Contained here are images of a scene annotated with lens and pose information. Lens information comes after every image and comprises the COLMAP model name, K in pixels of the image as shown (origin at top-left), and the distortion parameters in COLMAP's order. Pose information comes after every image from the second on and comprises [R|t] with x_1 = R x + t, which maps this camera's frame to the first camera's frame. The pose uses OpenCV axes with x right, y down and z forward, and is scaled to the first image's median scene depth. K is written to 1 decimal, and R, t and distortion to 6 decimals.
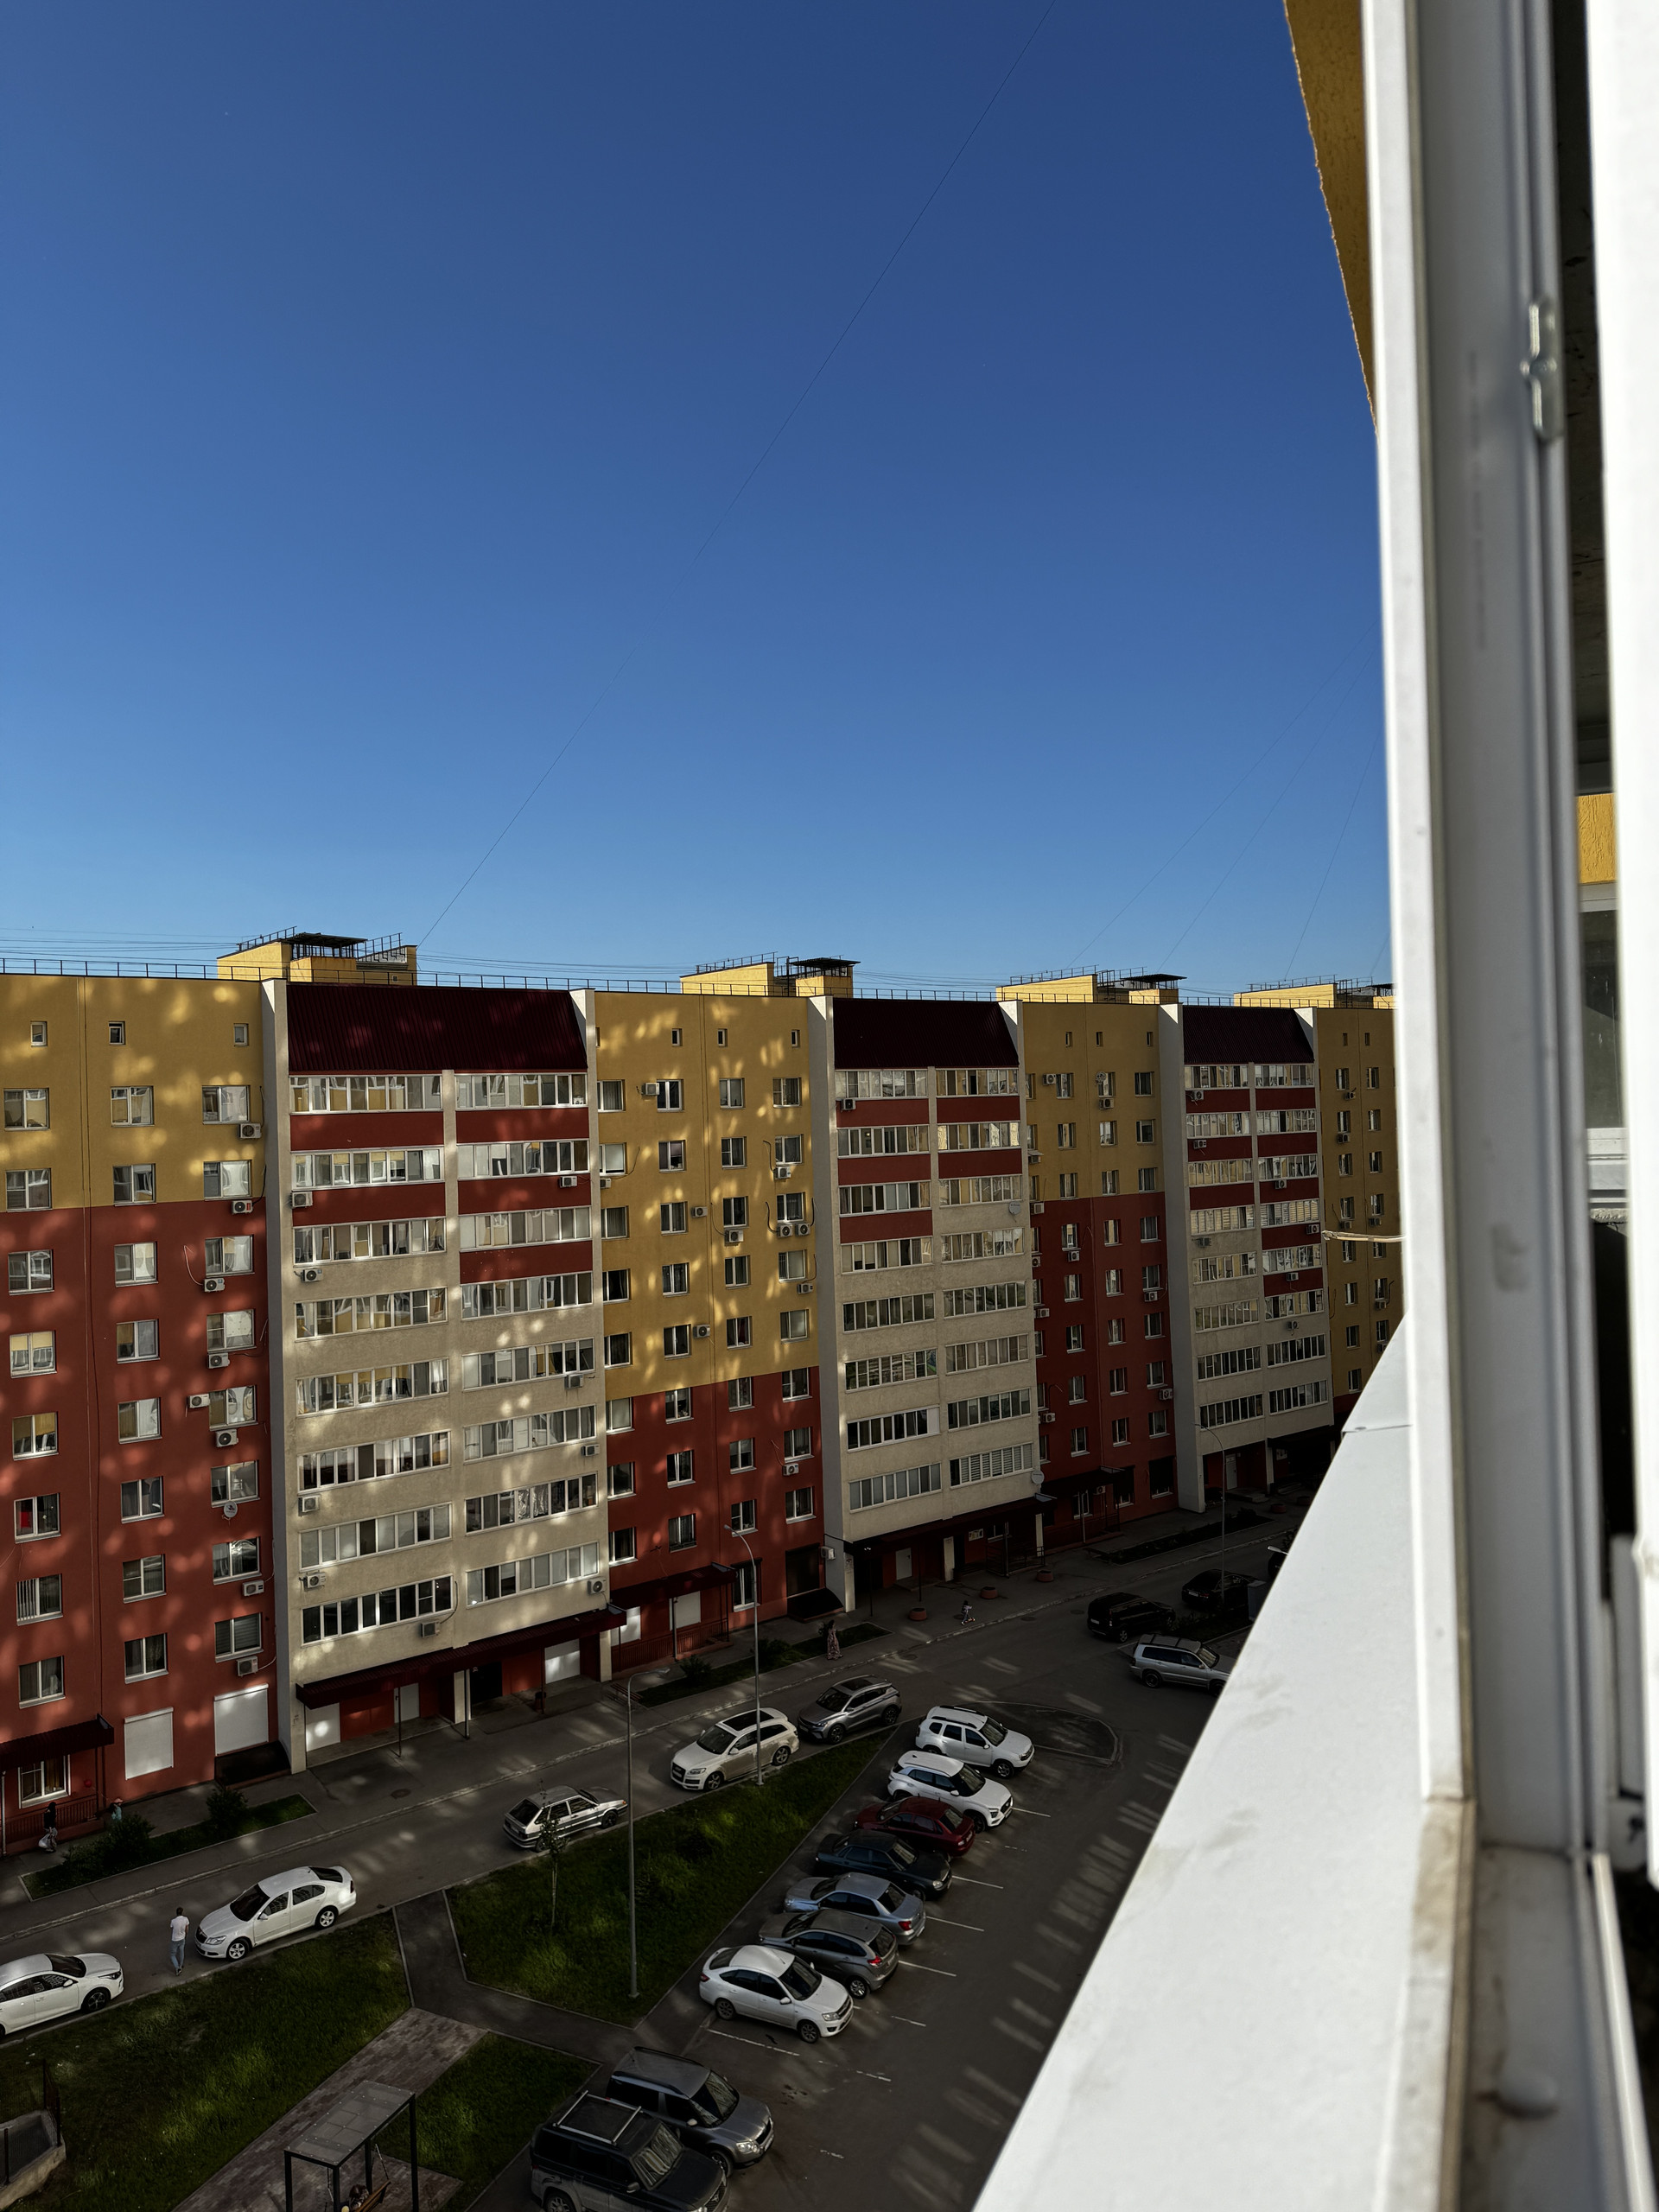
lens RADIAL K [[1546.5, 0, 829.5], [0, 1546.5, 1106.0], [0, 0, 1]] dist [-0.024606, -0.001229]
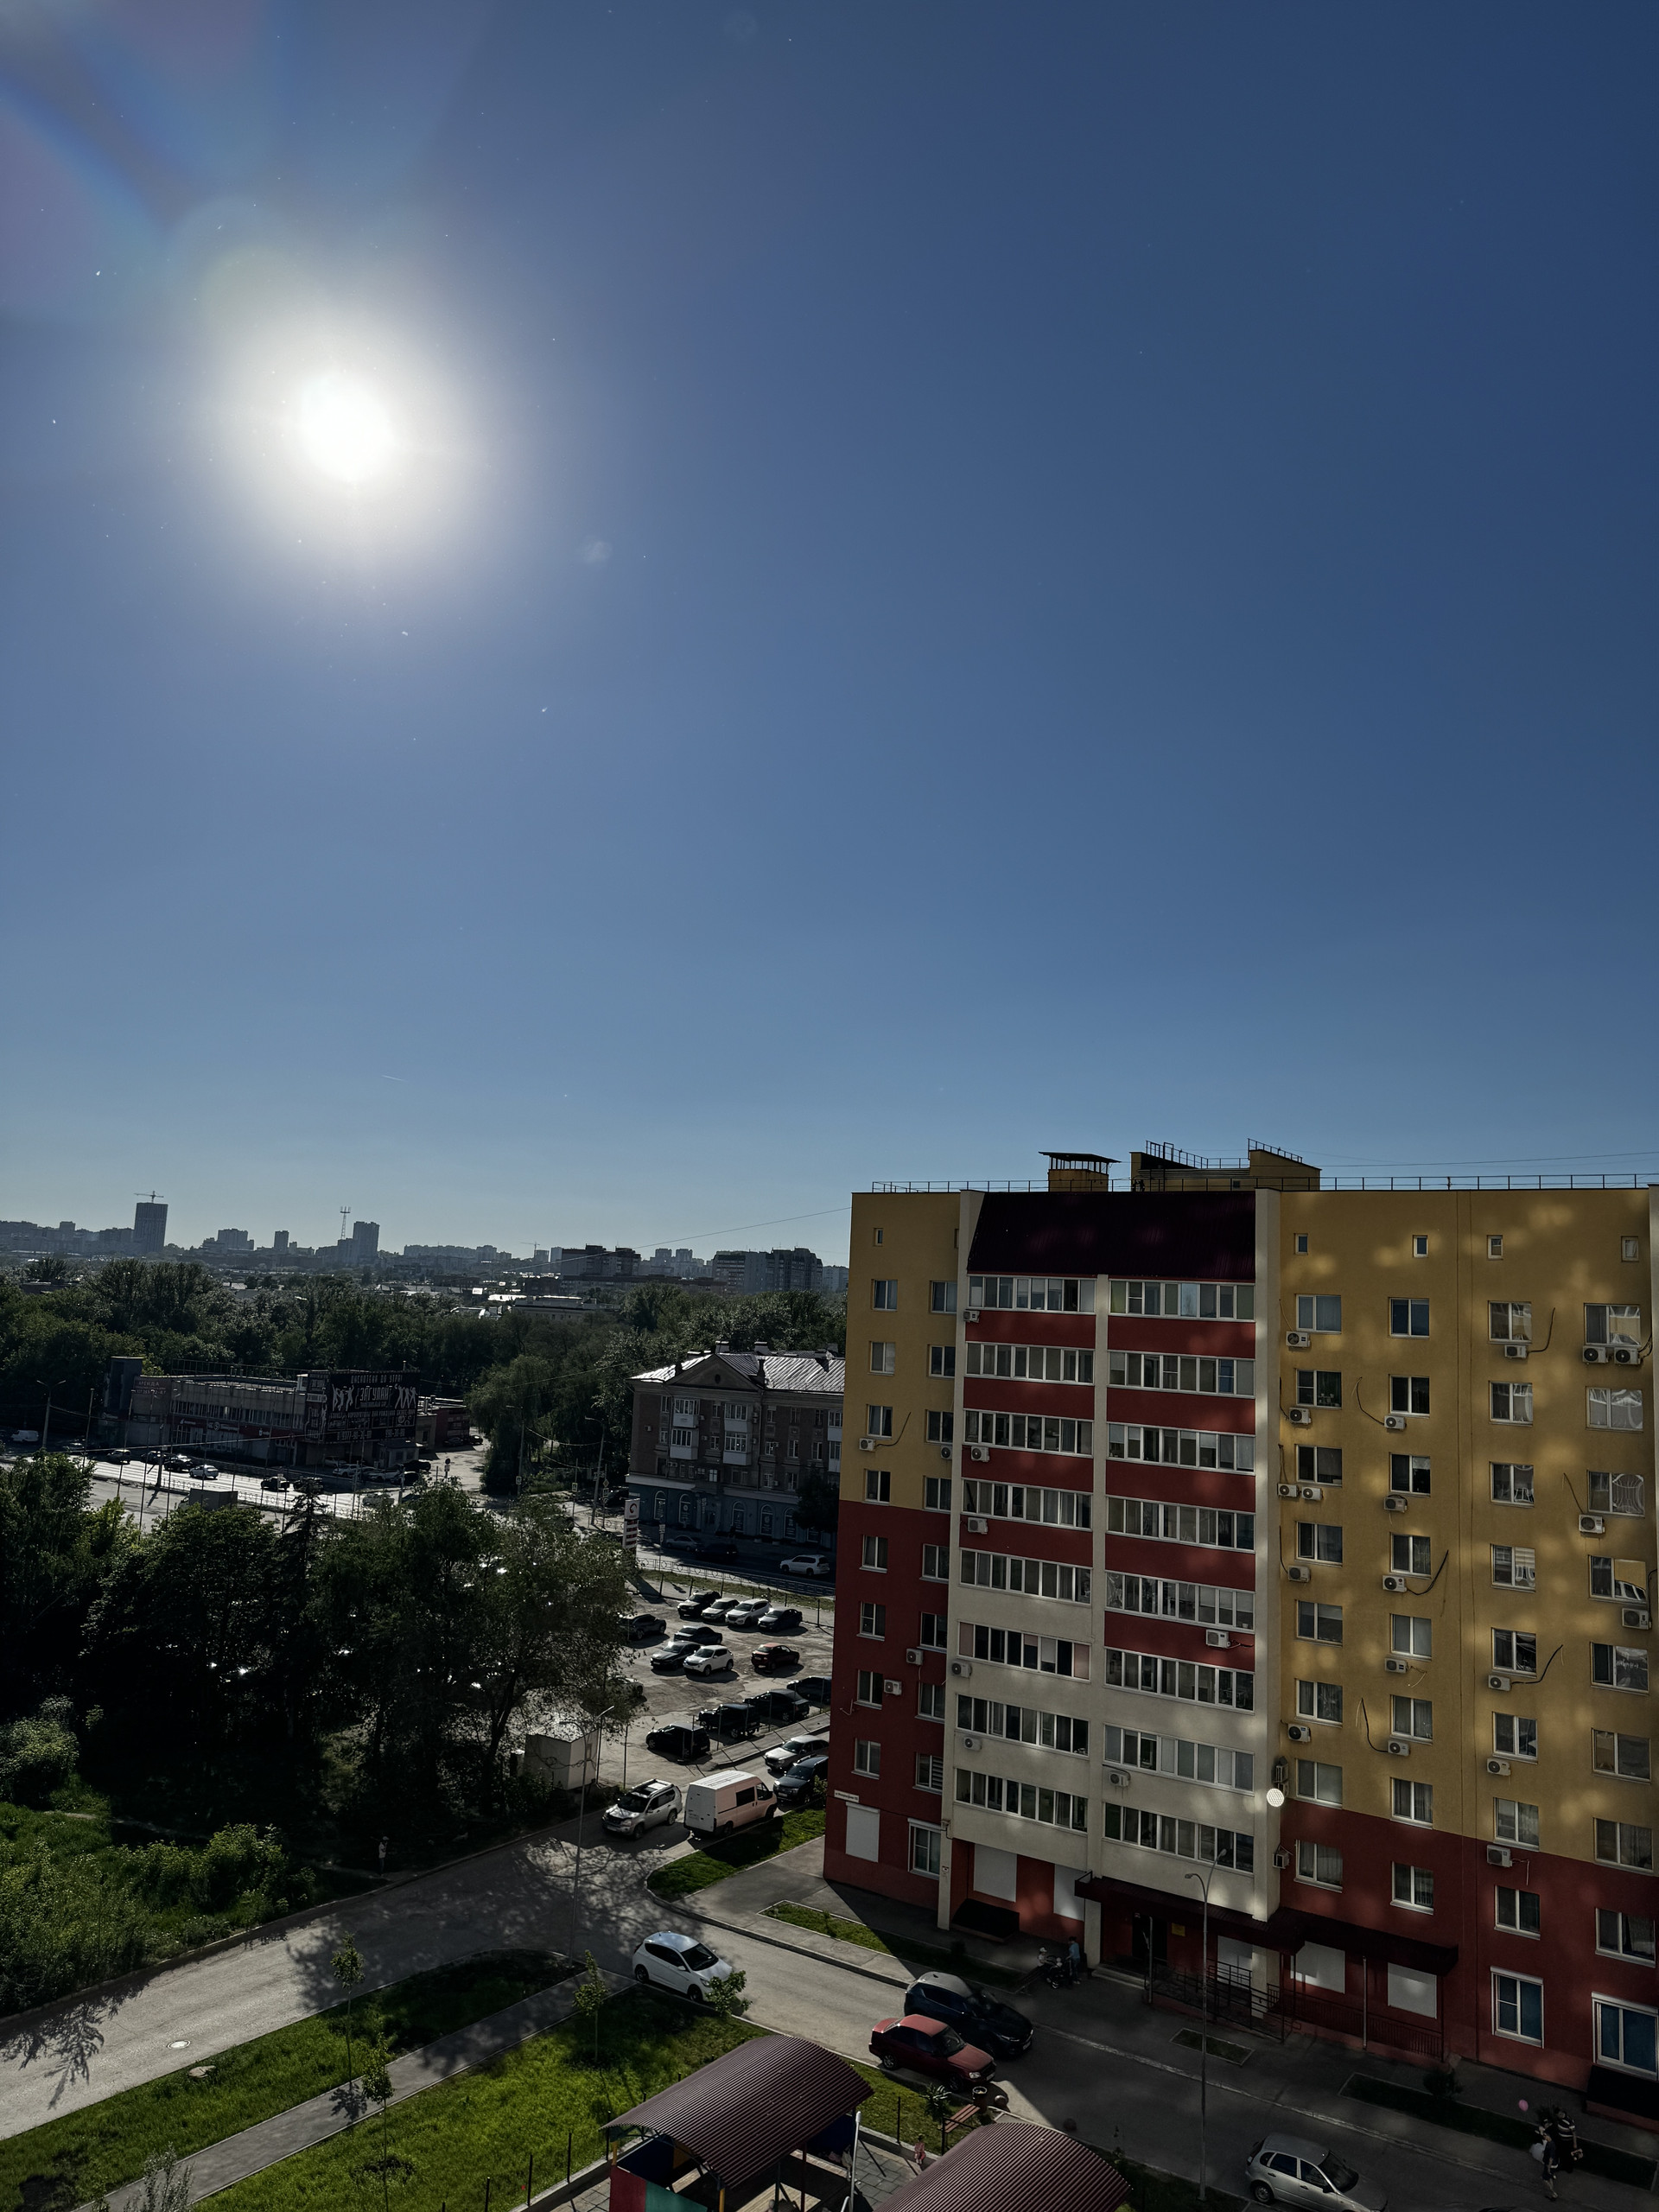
lens RADIAL K [[1546.5, 0, 829.5], [0, 1546.5, 1106.0], [0, 0, 1]] dist [-0.024606, -0.001229]
pose [[0.275861, -0.082341, -0.957664, 0.677342], [-0.057227, 0.993150, -0.101877, -0.020015], [0.959492, 0.082908, 0.269259, 0.554648]]
